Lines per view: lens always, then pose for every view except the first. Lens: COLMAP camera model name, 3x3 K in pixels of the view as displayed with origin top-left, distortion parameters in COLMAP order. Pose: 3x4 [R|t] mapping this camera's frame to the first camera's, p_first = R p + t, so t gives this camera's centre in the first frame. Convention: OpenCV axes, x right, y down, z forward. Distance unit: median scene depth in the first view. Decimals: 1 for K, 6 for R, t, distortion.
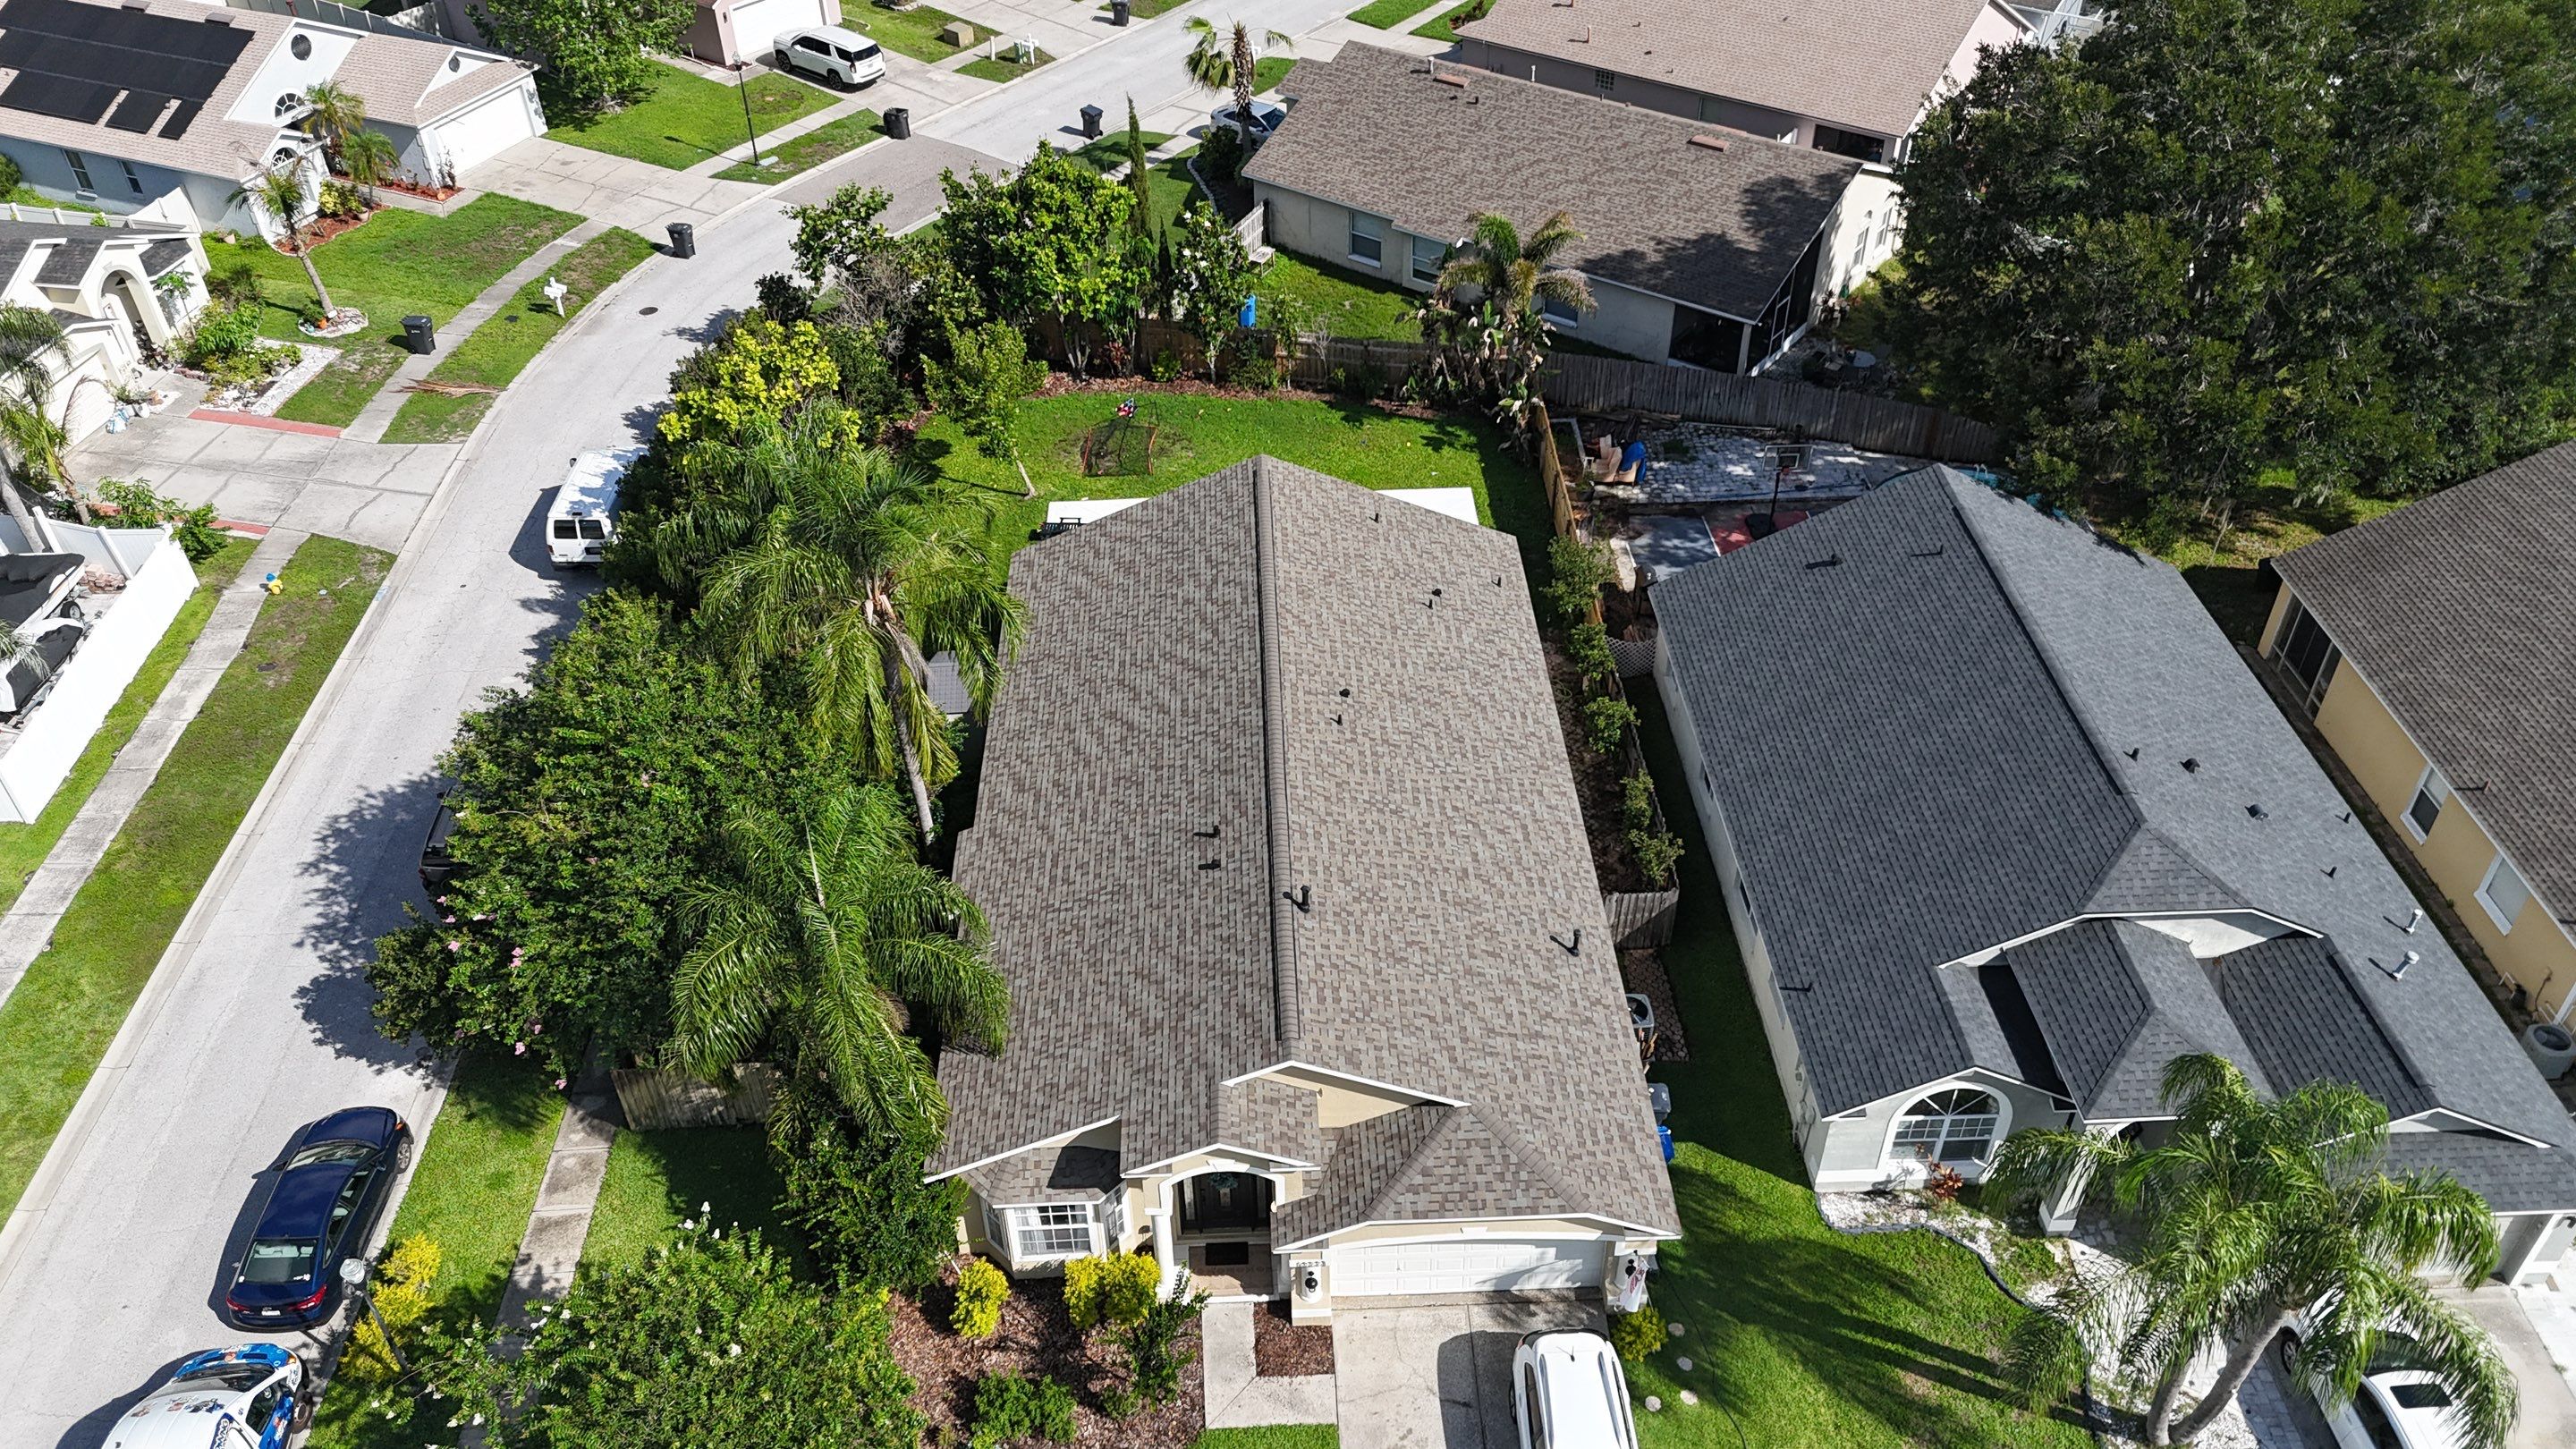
lens RADIAL K [[1907.4, 0, 1274.8], [0, 1907.4, 695.0], [0, 0, 1]] dist [0.113639, -0.243194]
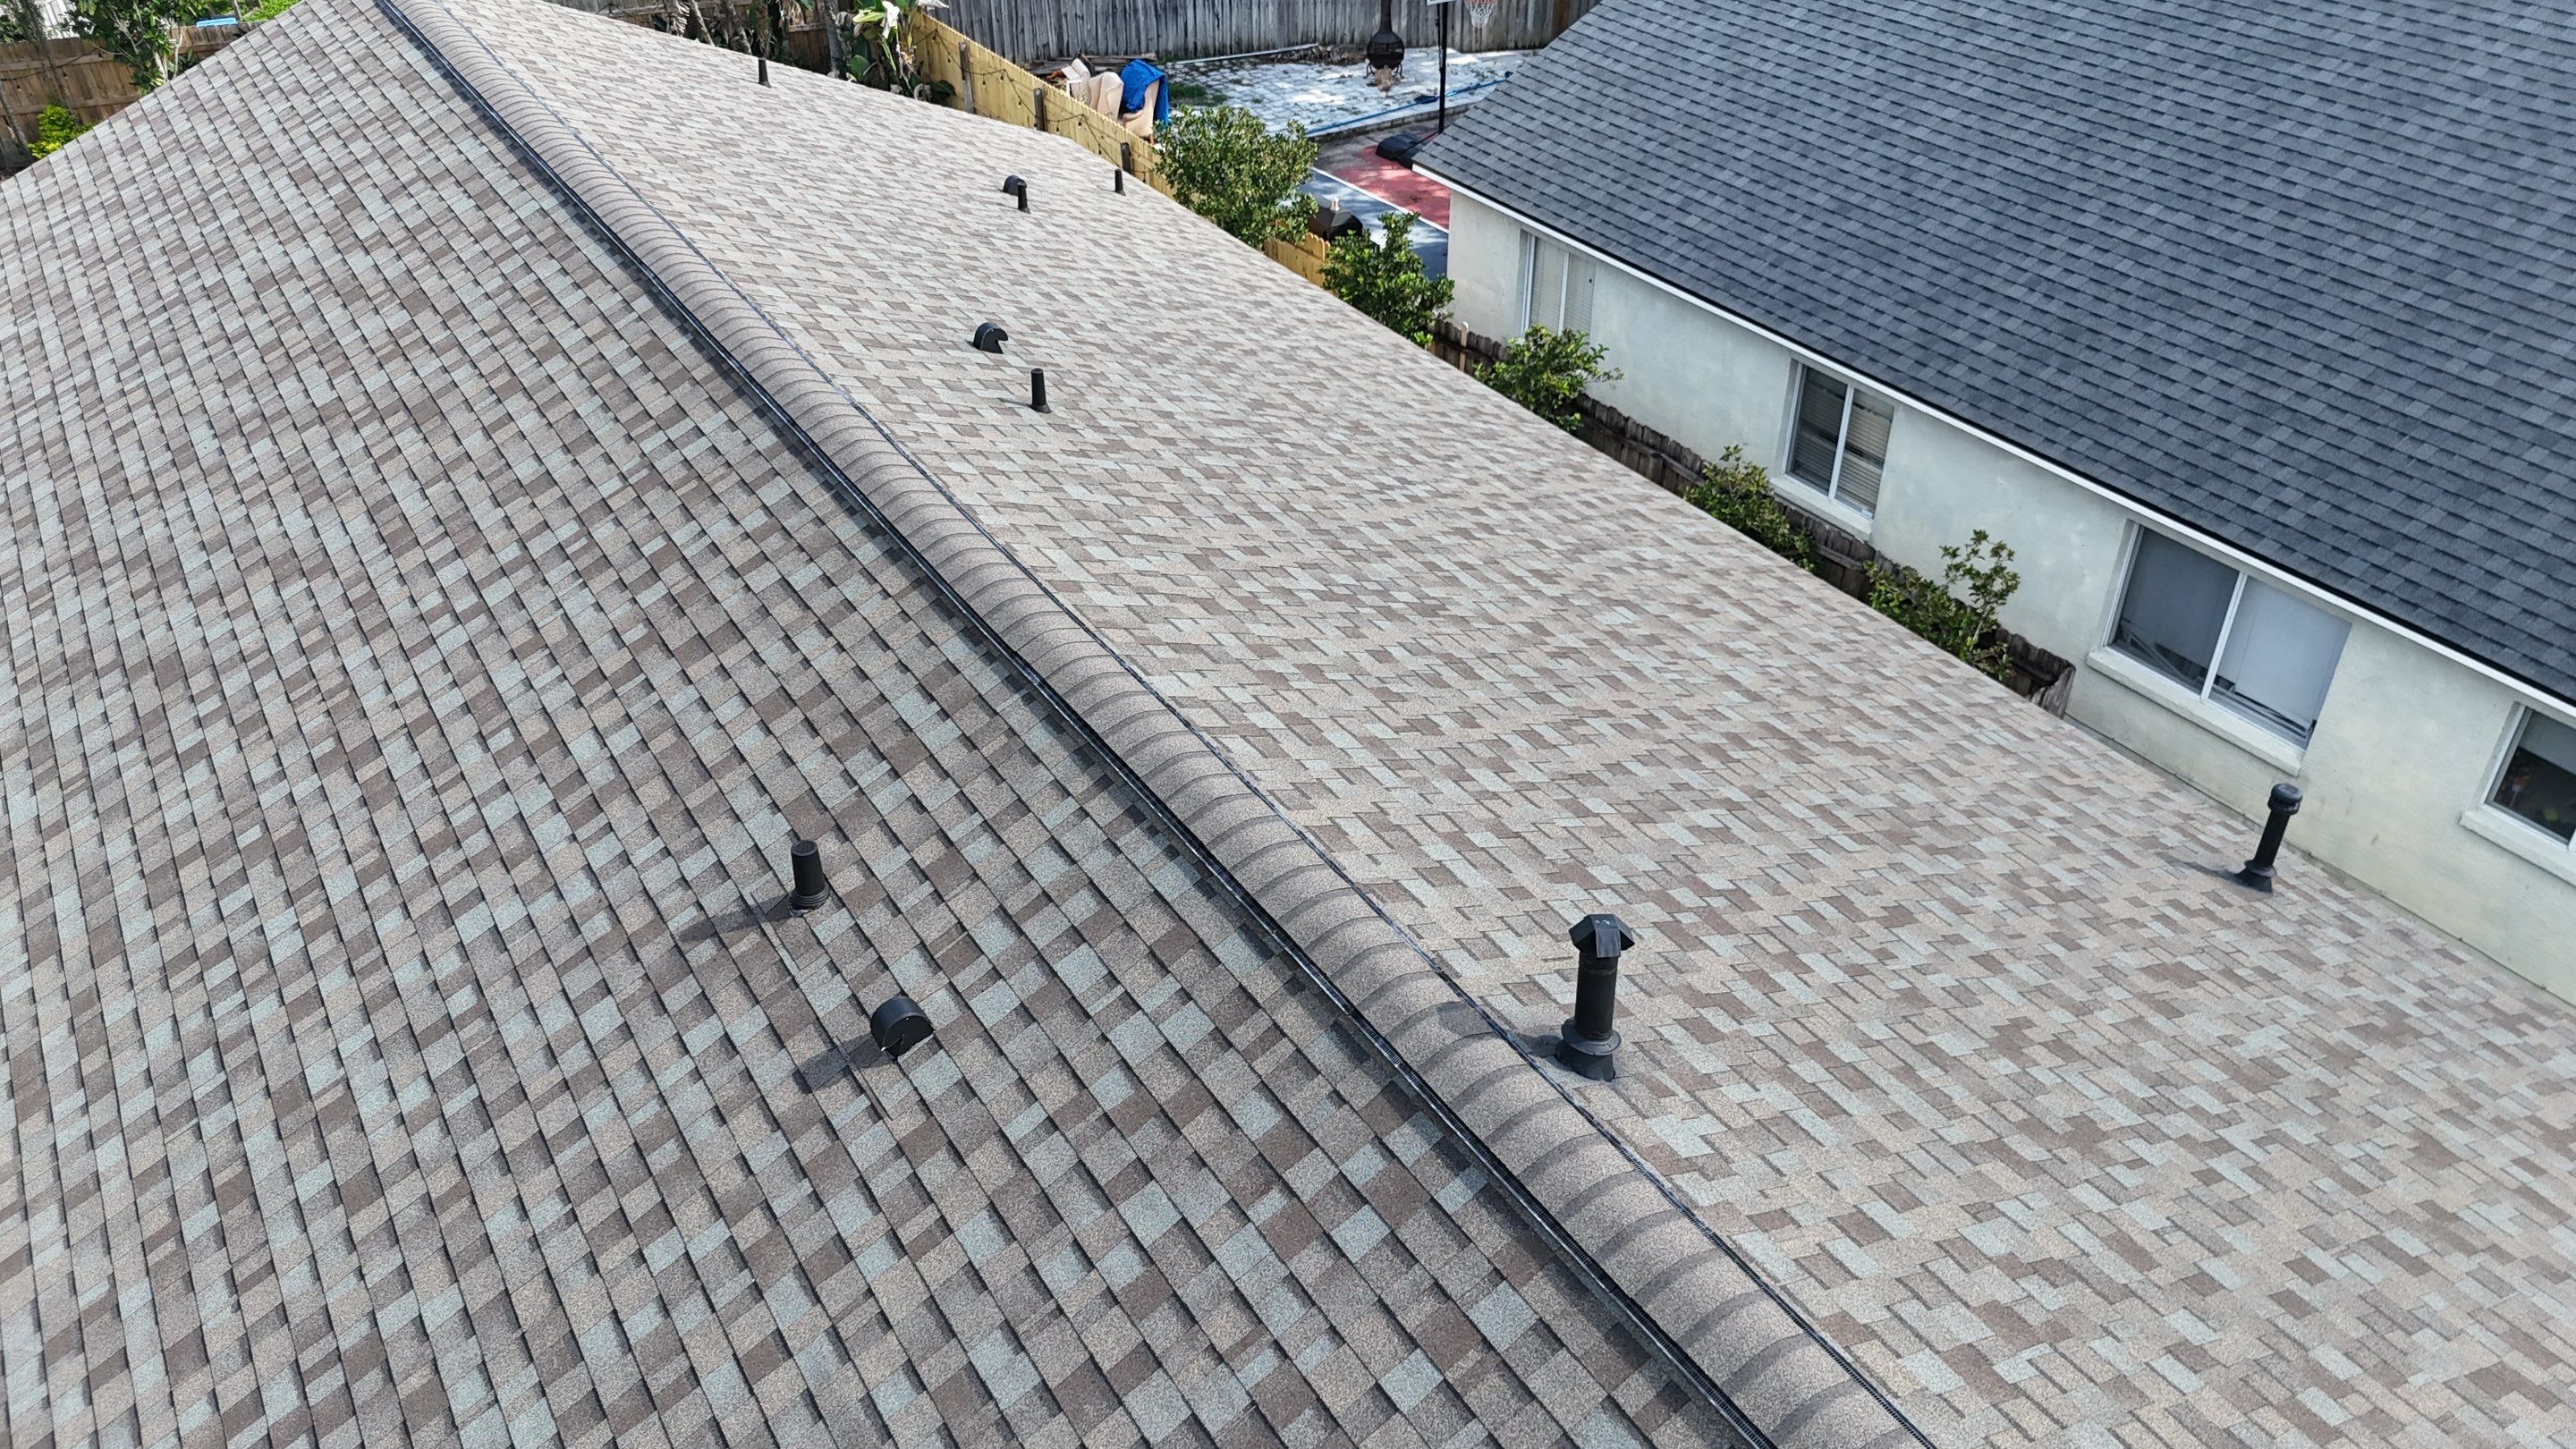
lens RADIAL K [[1905.7, 0, 1283.9], [0, 1905.7, 720.9], [0, 0, 1]] dist [0.069083, -0.067418]
pose [[0.862018, -0.280029, 0.422503, -0.069676], [0.305946, 0.952025, 0.006776, 0.074002], [-0.404131, 0.123422, 0.906336, 0.850765]]
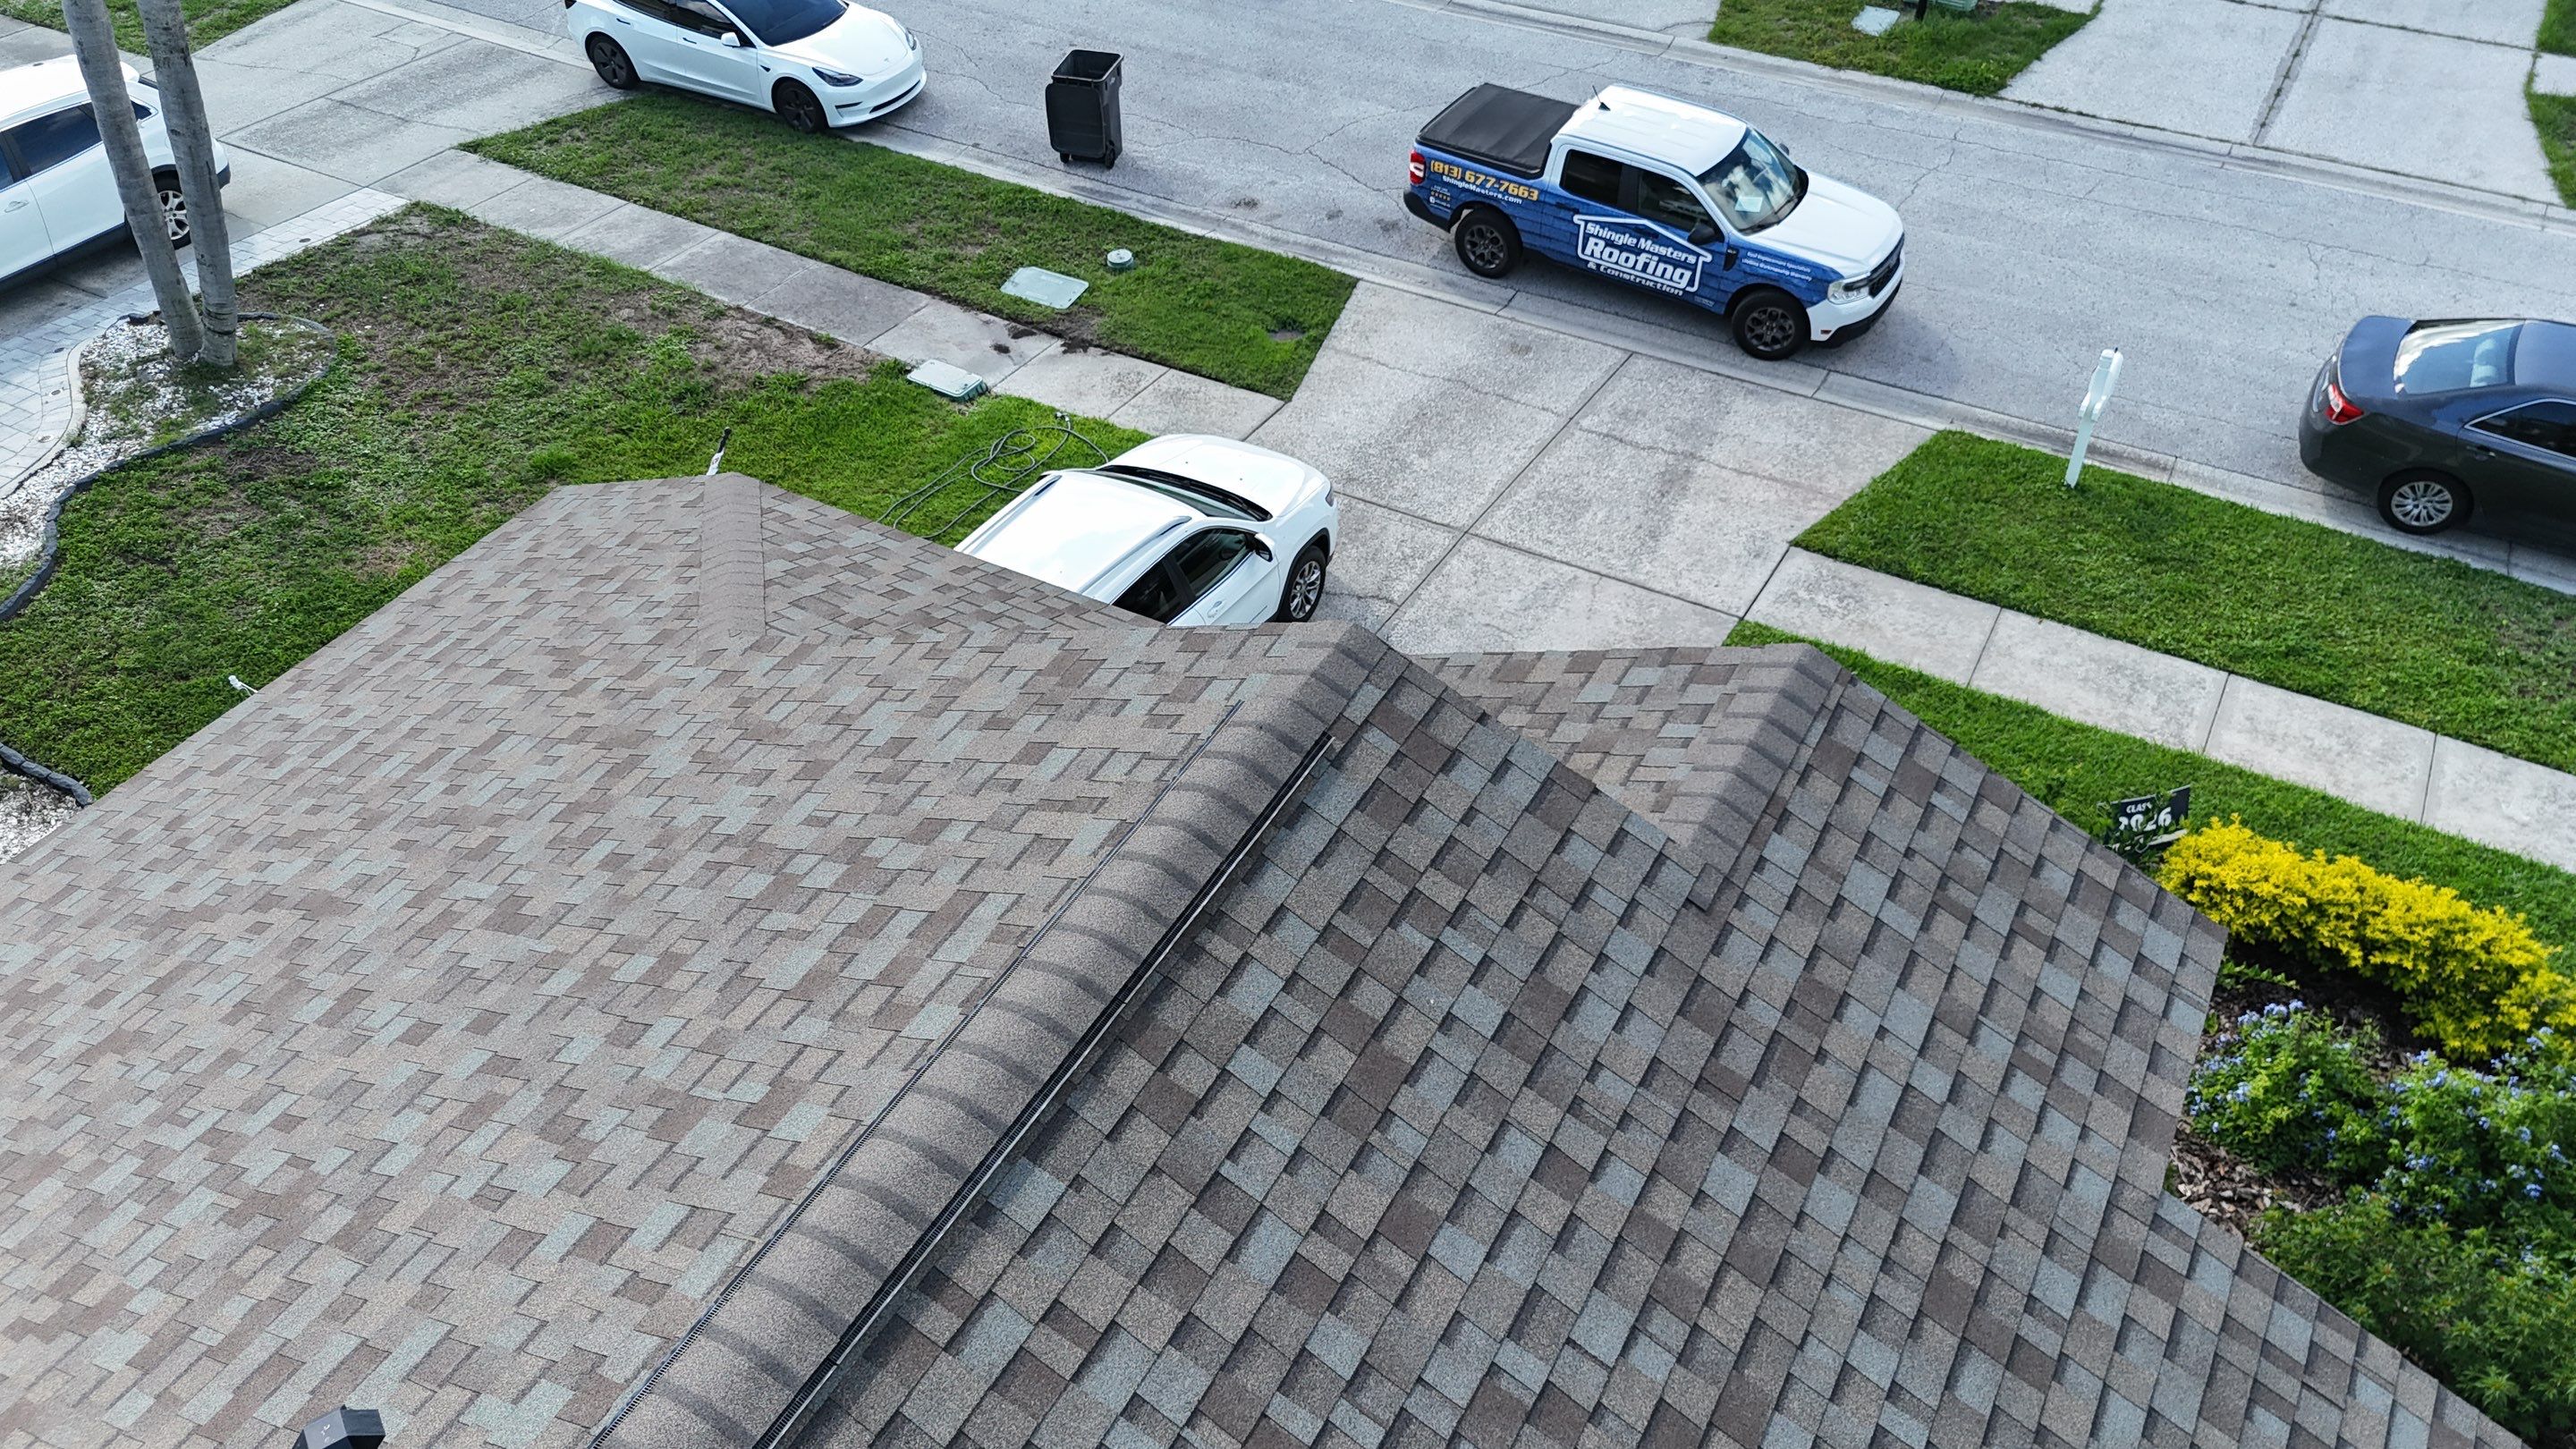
lens RADIAL K [[1905.7, 0, 1283.9], [0, 1905.7, 720.9], [0, 0, 1]] dist [0.069083, -0.067418]
pose [[-0.852653, -0.322162, 0.411333, -0.064438], [0.347922, 0.237232, 0.907012, 0.006891], [-0.389786, 0.916478, -0.090190, 0.936839]]
